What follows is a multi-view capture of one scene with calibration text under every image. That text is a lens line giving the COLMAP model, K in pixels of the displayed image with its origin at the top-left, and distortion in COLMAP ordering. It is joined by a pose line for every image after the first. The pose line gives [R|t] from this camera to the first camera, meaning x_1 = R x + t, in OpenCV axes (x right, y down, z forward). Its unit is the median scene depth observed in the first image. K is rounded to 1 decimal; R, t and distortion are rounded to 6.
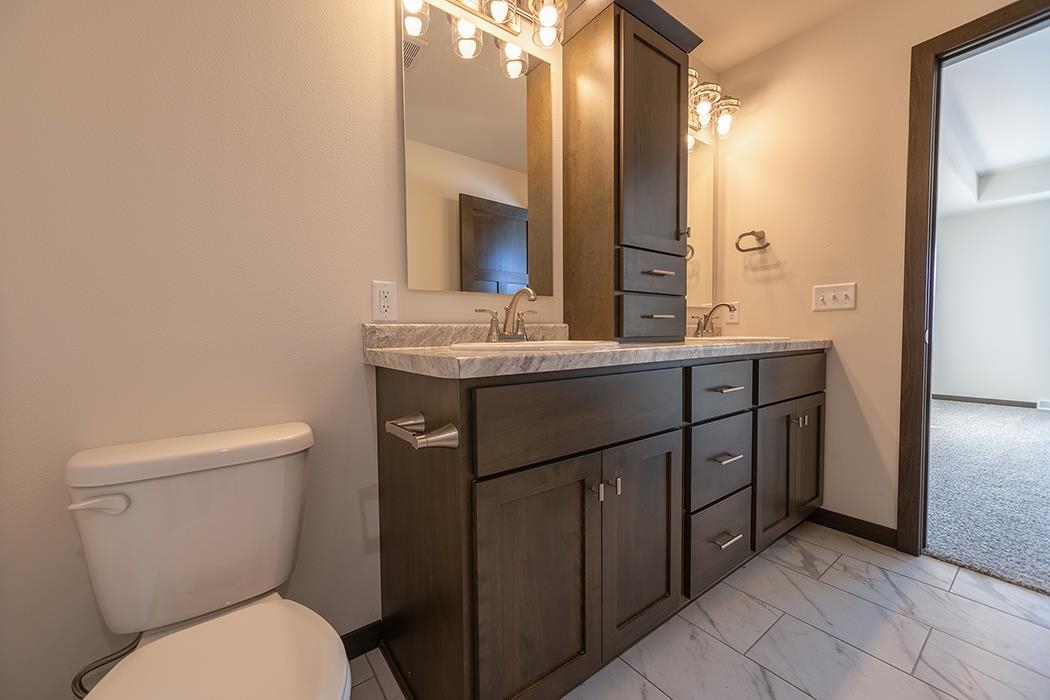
lens RADIAL K [[393.5, 0, 505.0], [0, 393.5, 351.2], [0, 0, 1]] dist [-0.005732, -0.000146]
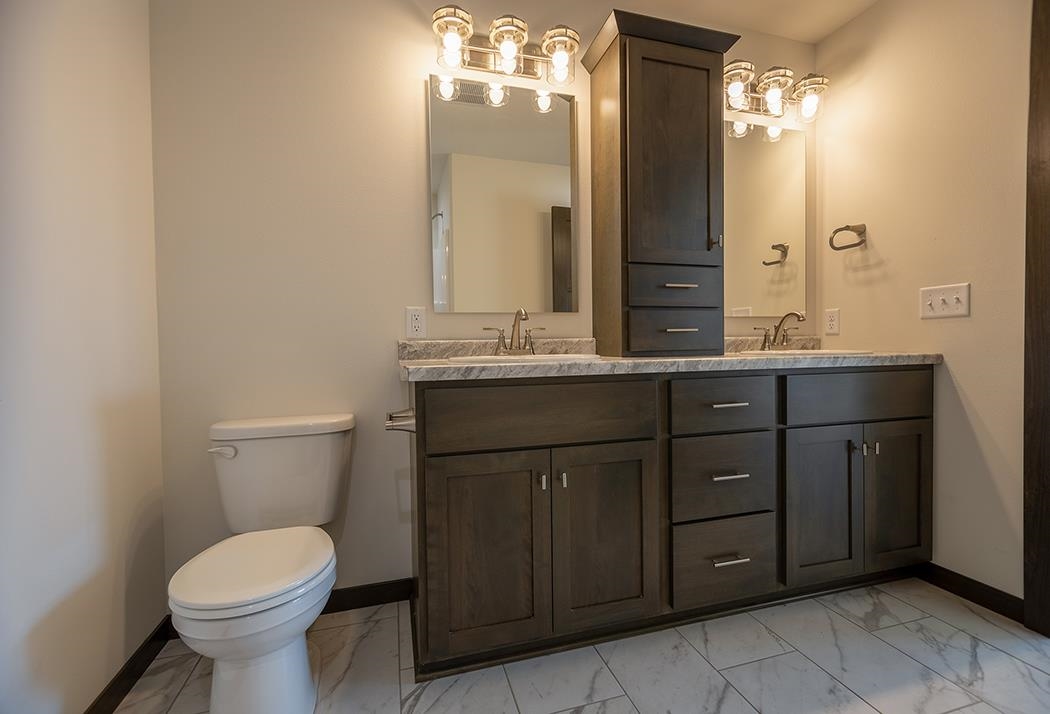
lens RADIAL K [[449.2, 0, 524.2], [0, 449.2, 356.6], [0, 0, 1]] dist [0.000510, -0.000016]
pose [[0.944061, 0.005225, -0.329729, 0.406262], [-0.010897, 0.999823, -0.015355, 0.000084], [0.329590, 0.018089, 0.943951, -0.199479]]
